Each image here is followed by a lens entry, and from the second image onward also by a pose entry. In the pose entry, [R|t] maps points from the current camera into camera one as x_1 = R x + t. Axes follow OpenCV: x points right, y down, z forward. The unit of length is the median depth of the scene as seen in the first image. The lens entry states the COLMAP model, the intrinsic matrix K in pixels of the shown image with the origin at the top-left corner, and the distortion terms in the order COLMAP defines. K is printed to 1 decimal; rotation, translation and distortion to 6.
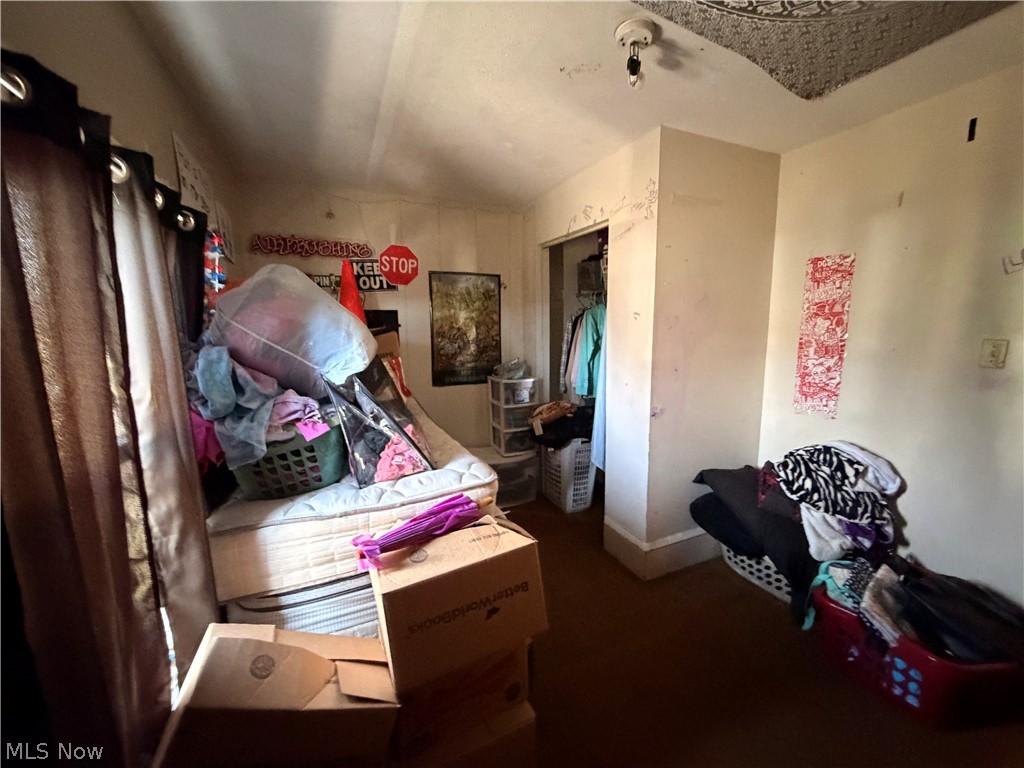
lens RADIAL K [[409.2, 0, 510.5], [0, 409.2, 389.3], [0, 0, 1]] dist [0.001015, -0.000065]
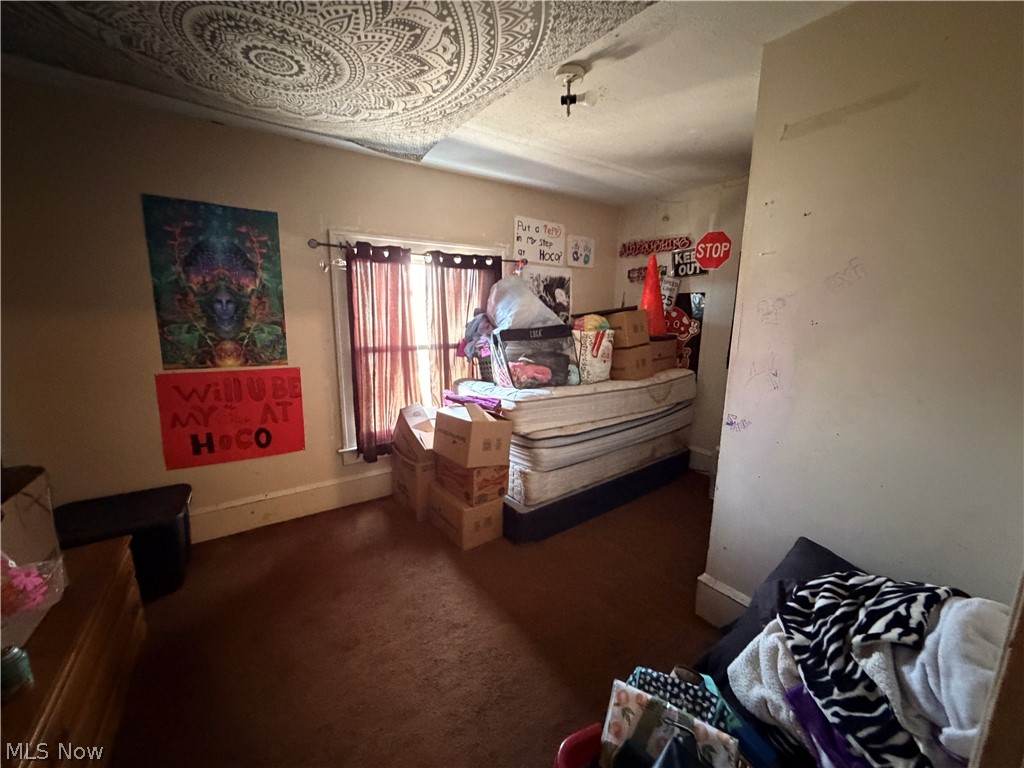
lens RADIAL K [[409.2, 0, 509.1], [0, 409.2, 381.2], [0, 0, 1]] dist [0.001015, -0.000065]
pose [[0.204829, 0.186078, -0.960947, 0.728149], [-0.155993, 0.975421, 0.155630, -0.053759], [0.966287, 0.118024, 0.228821, 0.285918]]
